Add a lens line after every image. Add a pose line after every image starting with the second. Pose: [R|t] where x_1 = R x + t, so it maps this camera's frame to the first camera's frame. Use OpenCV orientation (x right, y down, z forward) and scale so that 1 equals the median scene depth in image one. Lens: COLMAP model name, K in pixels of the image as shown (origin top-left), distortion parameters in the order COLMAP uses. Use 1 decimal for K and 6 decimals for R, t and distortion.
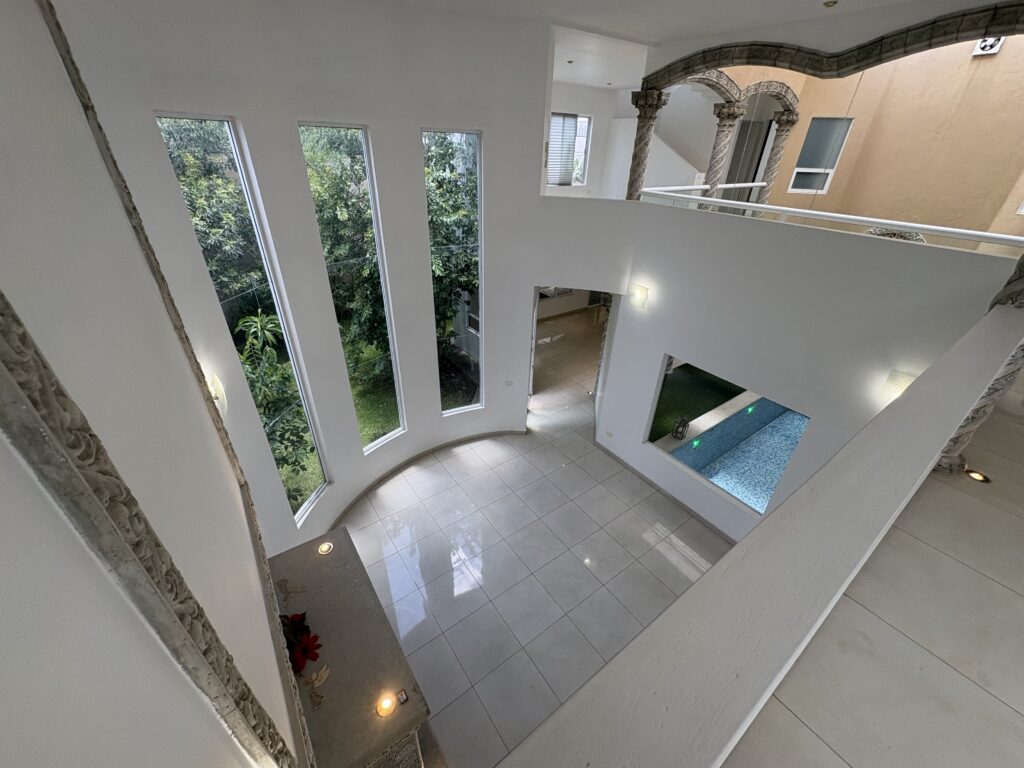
lens RADIAL K [[405.1, 0, 513.9], [0, 405.1, 389.0], [0, 0, 1]] dist [-0.000070, 0.001230]
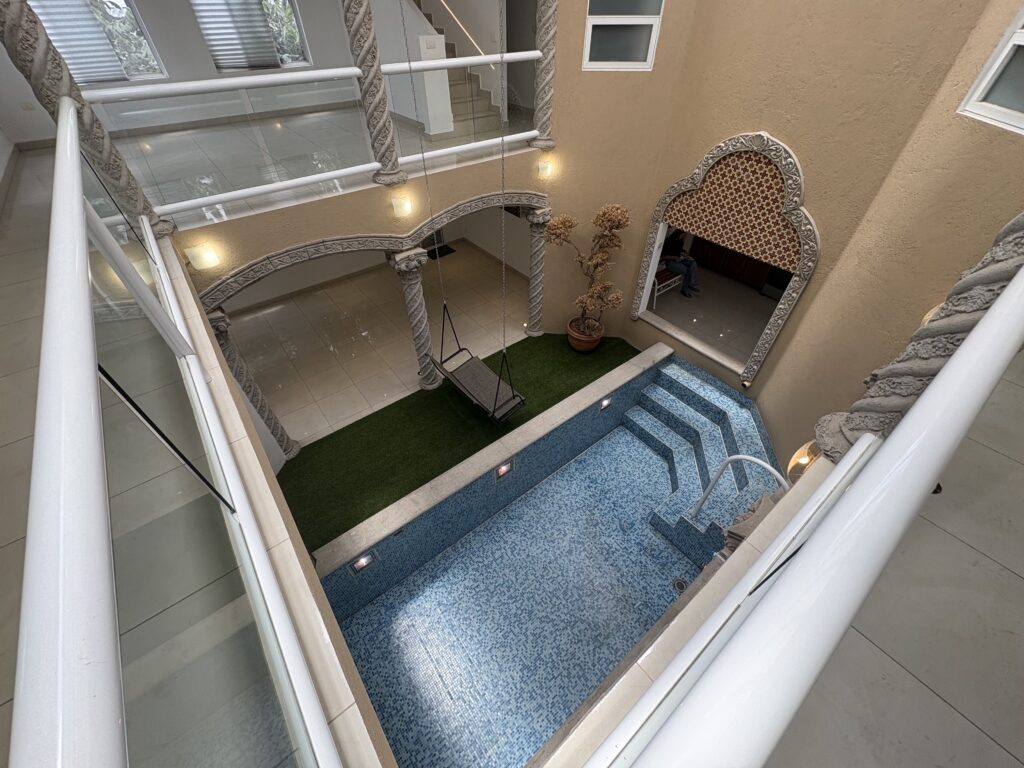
lens RADIAL K [[405.1, 0, 515.3], [0, 405.1, 385.4], [0, 0, 1]] dist [-0.000070, 0.001230]
pose [[0.998962, -0.045540, 0.000505, 0.498644], [0.044359, 0.975447, 0.215719, -0.173735], [-0.010316, -0.215473, 0.976455, 0.339941]]
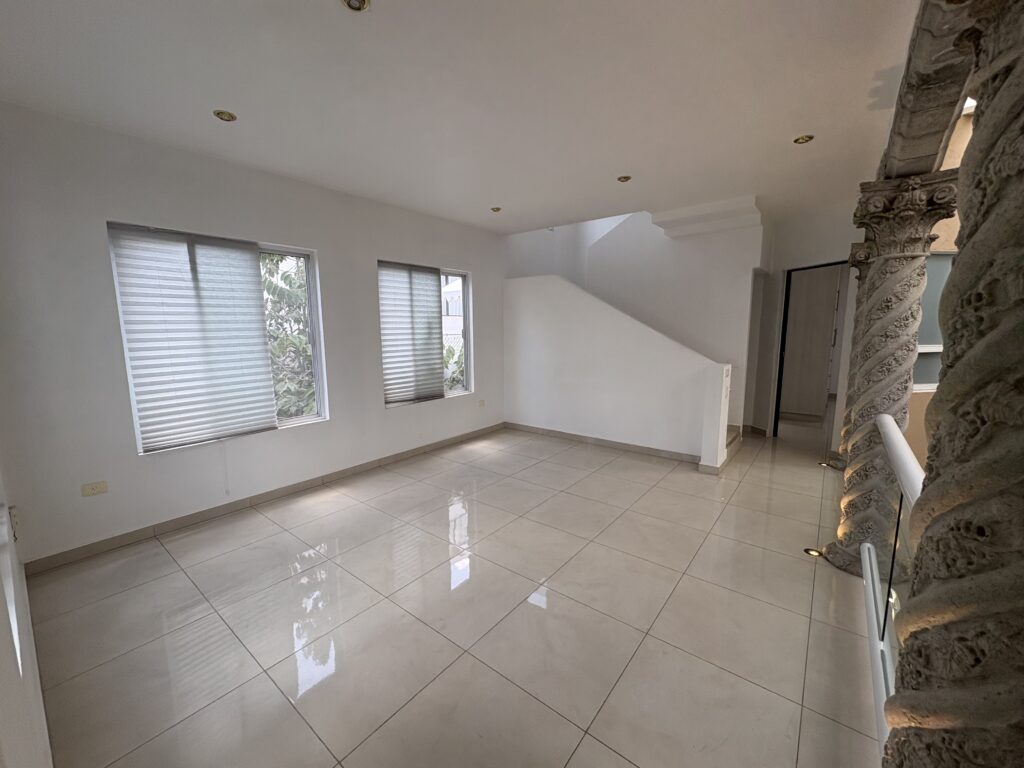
lens RADIAL K [[405.1, 0, 509.5], [0, 405.1, 384.7], [0, 0, 1]] dist [-0.000070, 0.001230]
pose [[0.964300, -0.076639, 0.253480, 0.104135], [0.169558, 0.913948, -0.368712, -0.351007], [-0.203410, 0.398528, 0.894315, 0.594300]]
